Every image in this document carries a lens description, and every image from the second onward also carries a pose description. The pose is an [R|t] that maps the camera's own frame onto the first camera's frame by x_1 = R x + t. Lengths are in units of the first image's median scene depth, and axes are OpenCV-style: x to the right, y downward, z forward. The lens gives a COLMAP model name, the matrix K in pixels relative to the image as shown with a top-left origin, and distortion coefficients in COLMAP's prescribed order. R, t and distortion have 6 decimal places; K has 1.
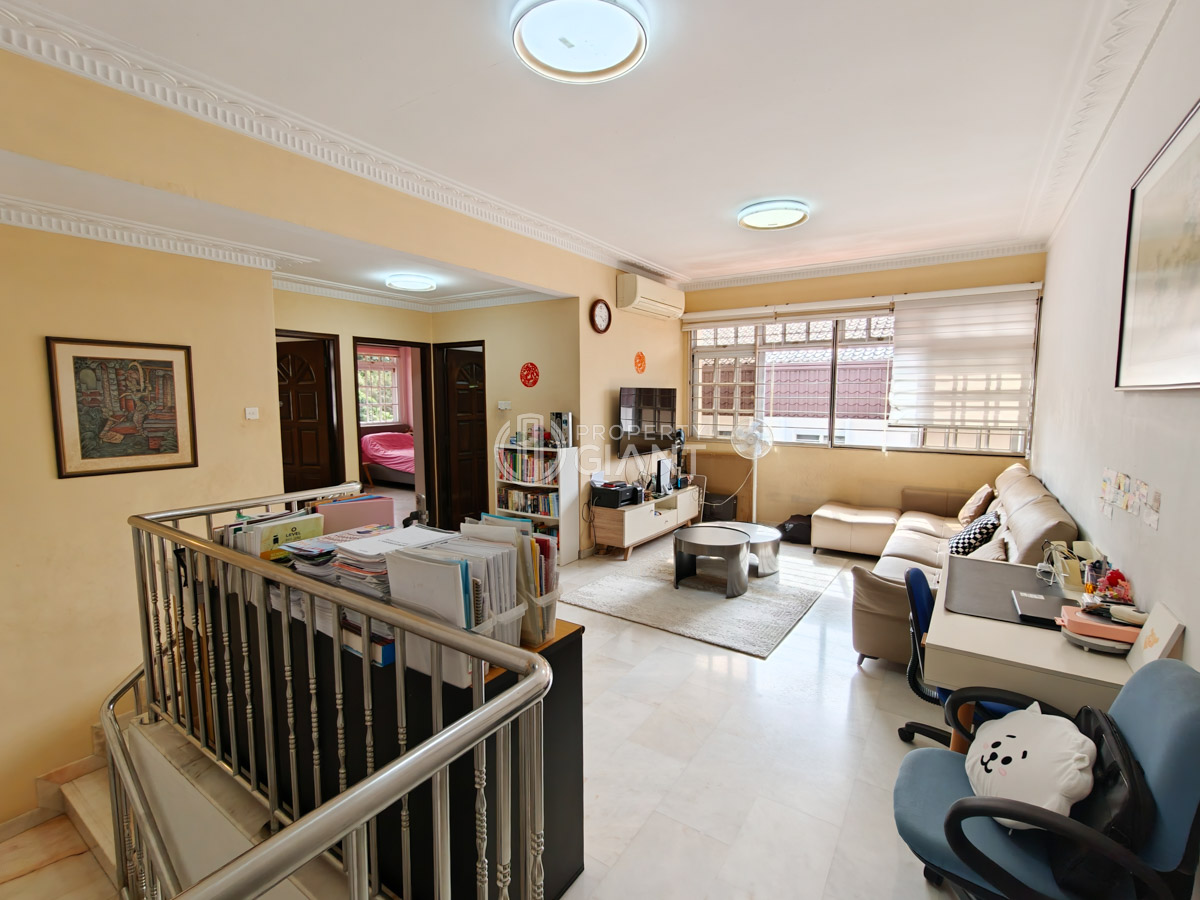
lens RADIAL K [[543.1, 0, 605.5], [0, 543.1, 452.2], [0, 0, 1]] dist [-0.002395, -0.000157]
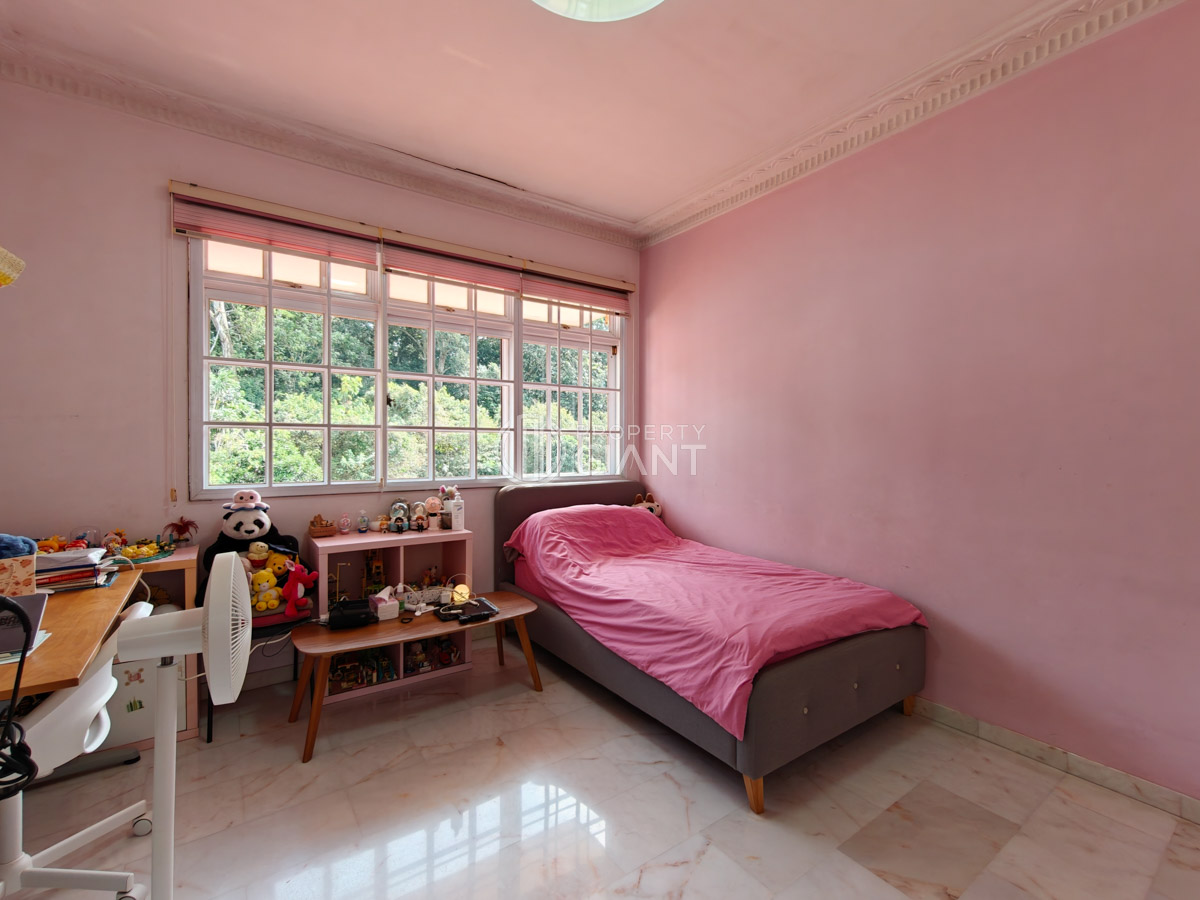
lens RADIAL K [[543.1, 0, 605.5], [0, 543.1, 452.2], [0, 0, 1]] dist [-0.002395, -0.000157]
pose [[0.933176, 0.007421, -0.359343, -0.275816], [-0.040342, 0.995632, -0.084202, -0.043528], [0.357148, 0.093072, 0.929399, 0.694325]]
